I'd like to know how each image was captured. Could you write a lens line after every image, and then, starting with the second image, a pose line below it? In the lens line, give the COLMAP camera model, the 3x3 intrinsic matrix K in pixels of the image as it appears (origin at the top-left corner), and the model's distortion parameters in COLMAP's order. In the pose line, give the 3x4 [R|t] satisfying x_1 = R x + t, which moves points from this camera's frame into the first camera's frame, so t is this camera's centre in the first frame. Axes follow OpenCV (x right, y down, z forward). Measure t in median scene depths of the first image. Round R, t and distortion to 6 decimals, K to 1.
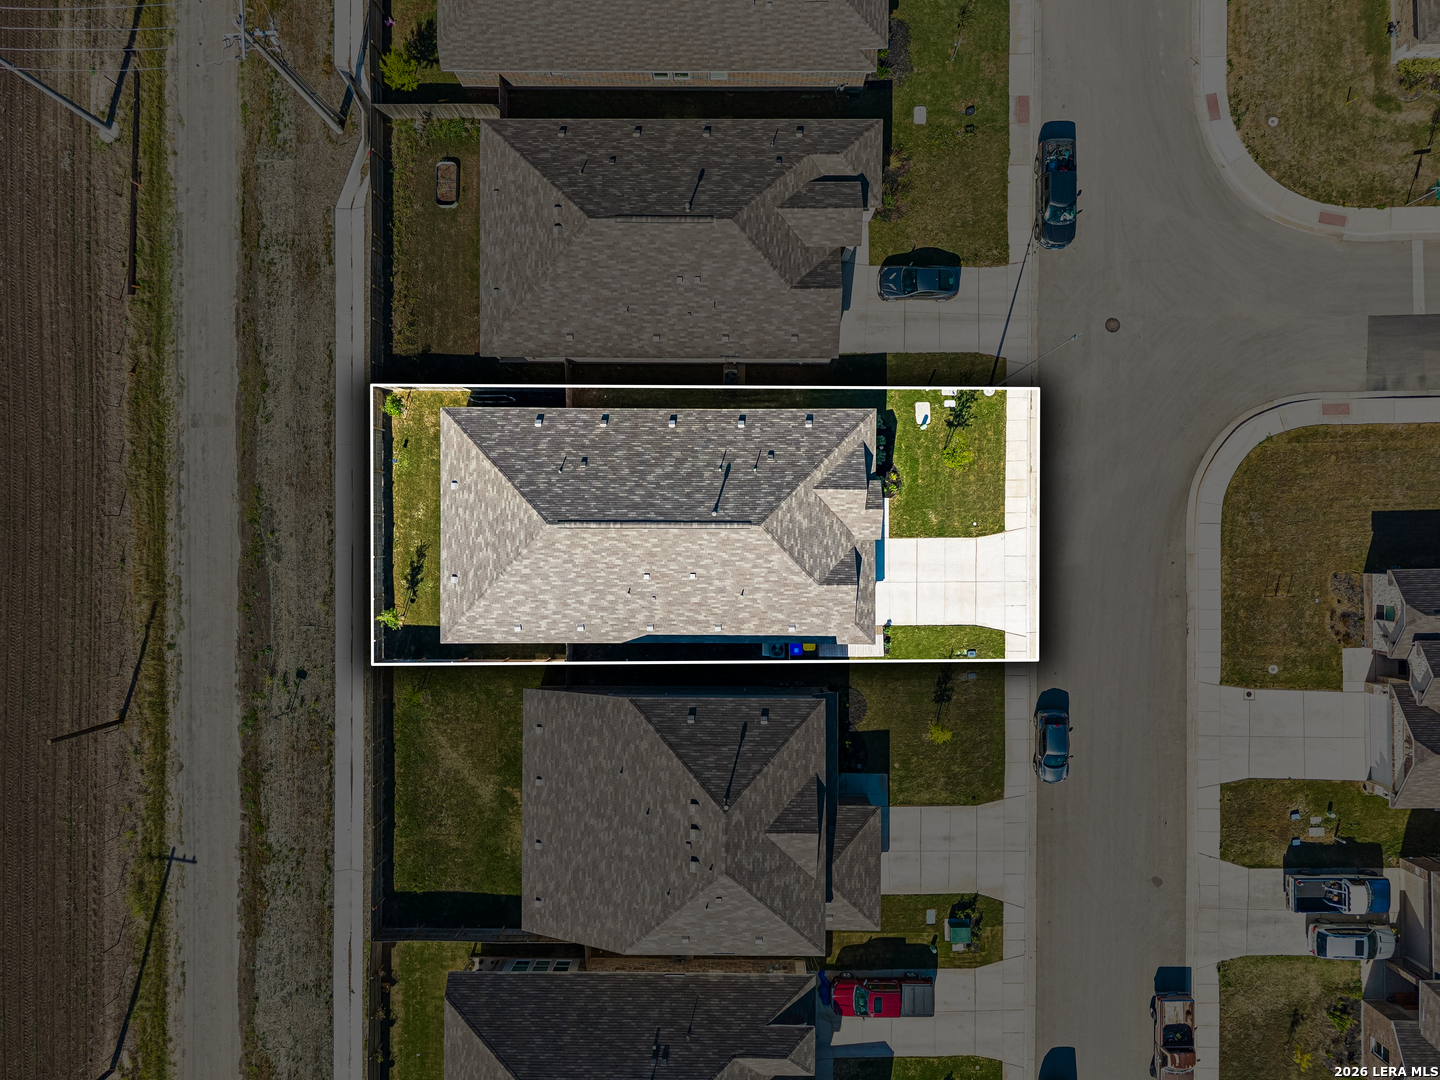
lens RADIAL K [[992.5, 0, 718.8], [0, 992.5, 537.0], [0, 0, 1]] dist [-0.005434, -0.008134]
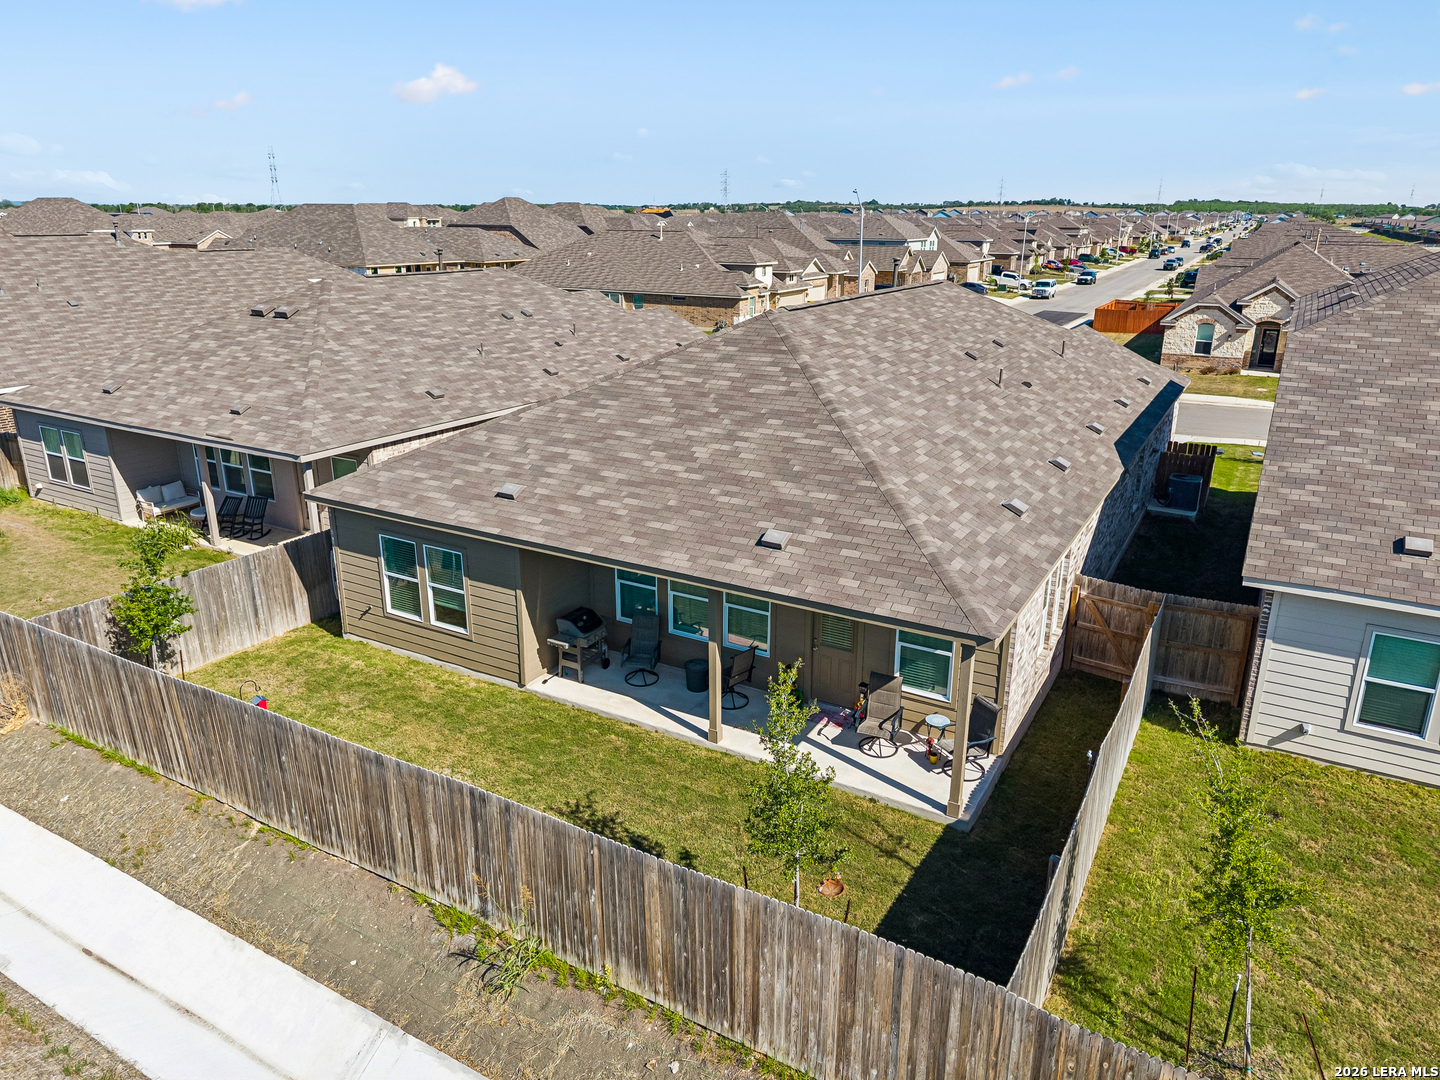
lens RADIAL K [[992.5, 0, 713.8], [0, 992.5, 544.7], [0, 0, 1]] dist [-0.005434, -0.008134]
pose [[0.496171, -0.278287, 0.822417, -0.505001], [0.868196, 0.166674, -0.467392, 0.157910], [-0.007006, 0.945926, 0.324306, 0.917356]]
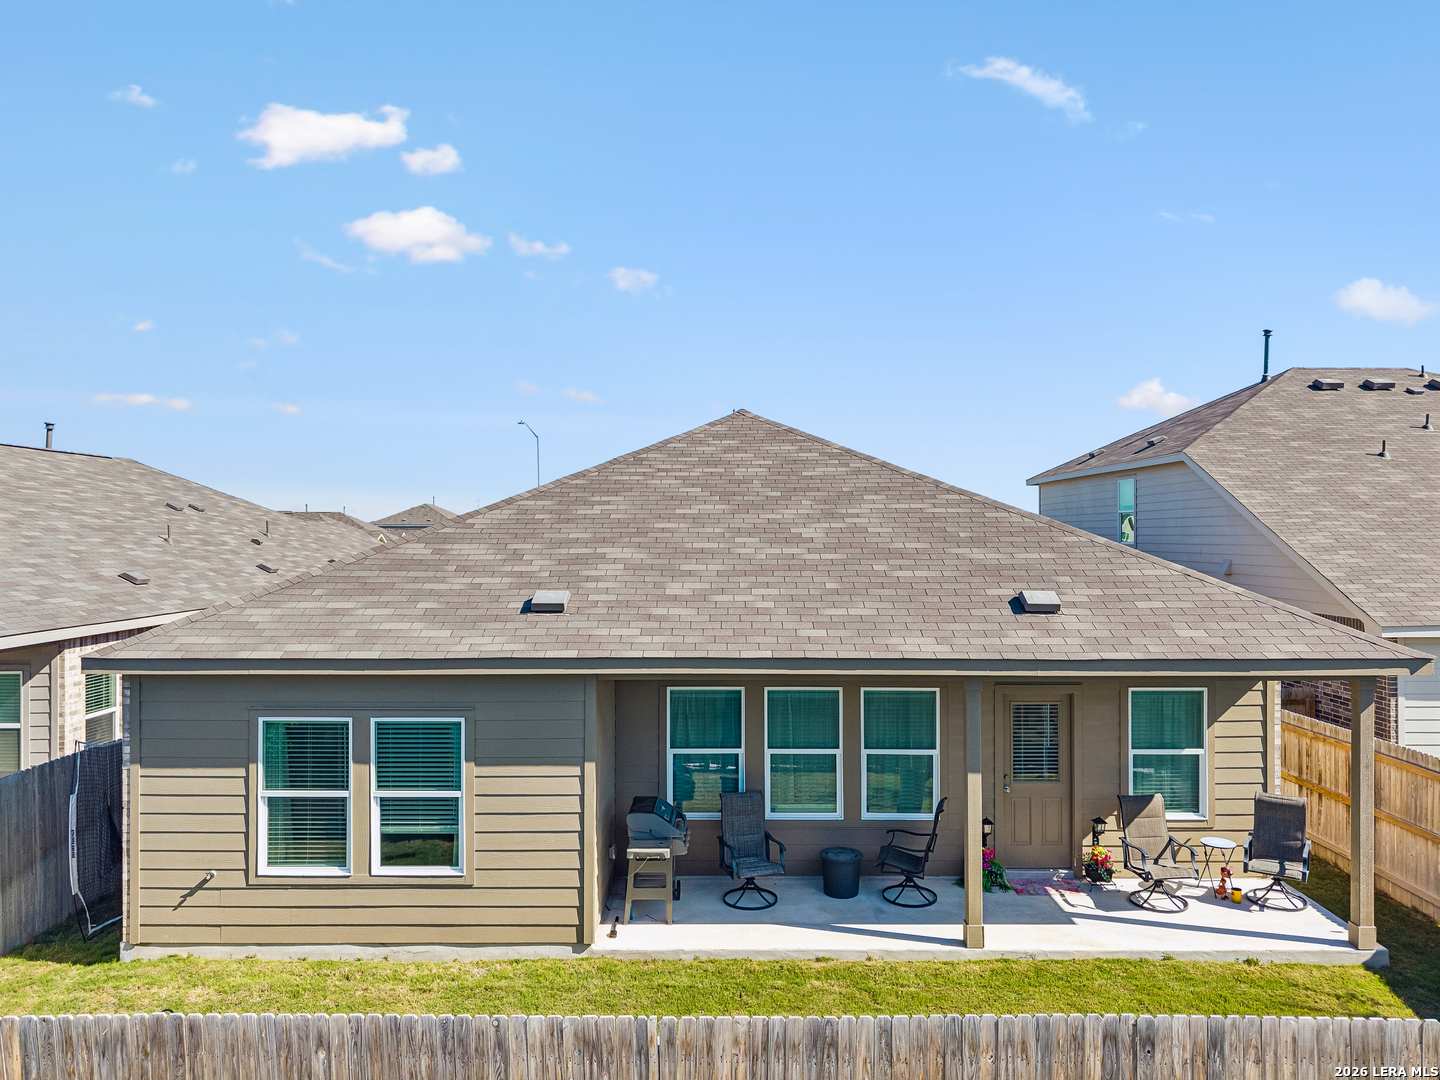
lens RADIAL K [[992.5, 0, 722.2], [0, 992.5, 533.4], [0, 0, 1]] dist [-0.005434, -0.008134]
pose [[0.000296, -0.005955, 0.999982, -0.462384], [0.999999, 0.001081, -0.000289, -0.017974], [-0.001079, 0.999982, 0.005956, 0.990893]]
